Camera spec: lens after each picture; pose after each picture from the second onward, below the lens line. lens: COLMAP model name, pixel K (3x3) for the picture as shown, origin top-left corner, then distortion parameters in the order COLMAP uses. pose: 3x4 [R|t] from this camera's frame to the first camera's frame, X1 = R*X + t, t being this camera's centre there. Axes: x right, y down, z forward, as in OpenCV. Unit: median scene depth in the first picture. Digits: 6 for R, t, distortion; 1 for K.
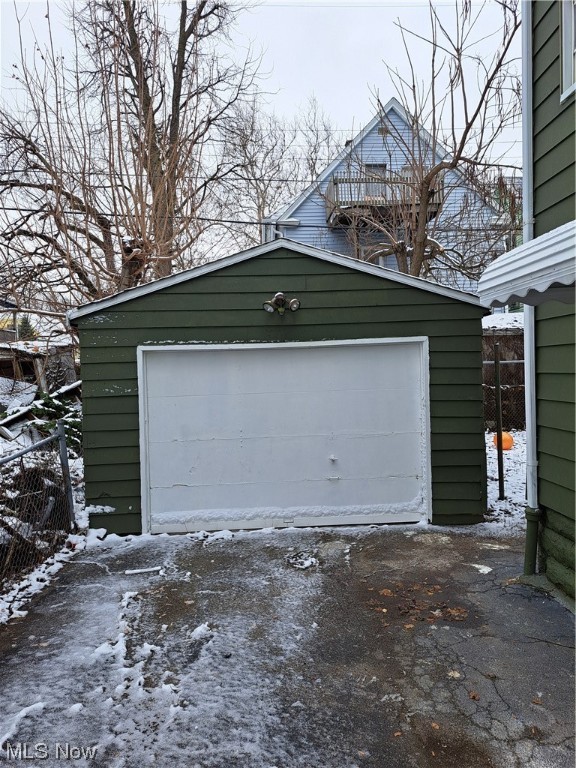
lens RADIAL K [[548.2, 0, 286.8], [0, 548.2, 384.5], [0, 0, 1]] dist [0.029505, -0.002223]
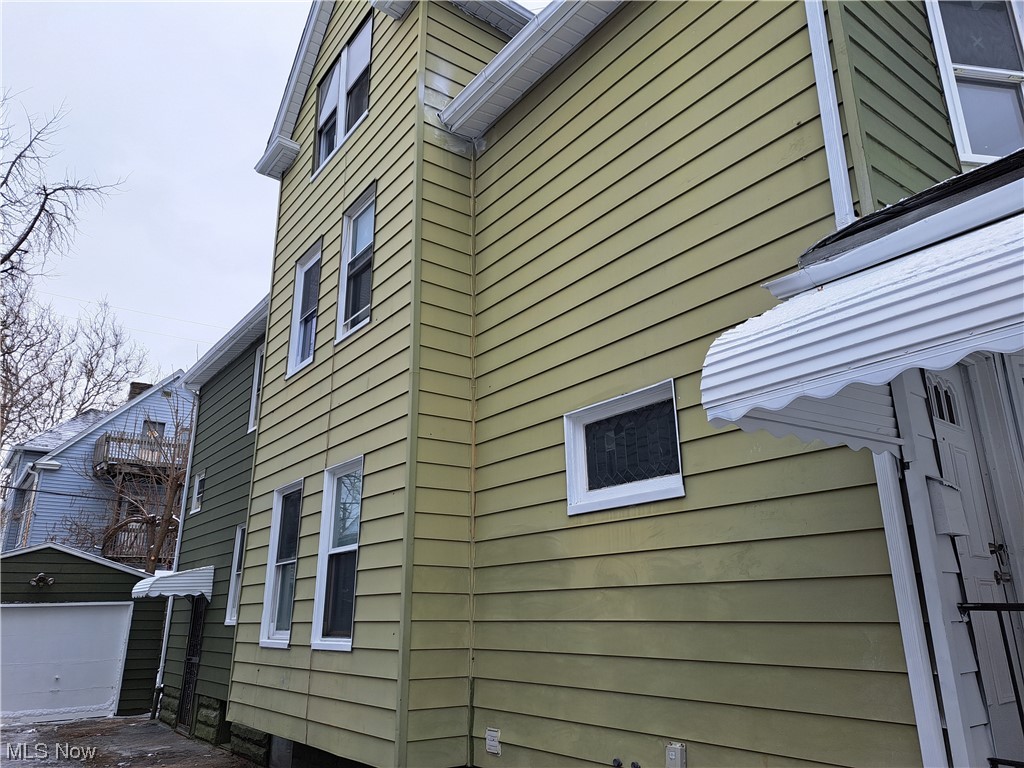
lens RADIAL K [[730.9, 0, 507.4], [0, 730.9, 381.7], [0, 0, 1]] dist [0.029505, -0.002223]
pose [[0.827442, 0.189392, 0.528650, -0.146042], [0.002351, 0.940233, -0.340524, 0.061541], [-0.561547, 0.283006, 0.777543, -1.780397]]
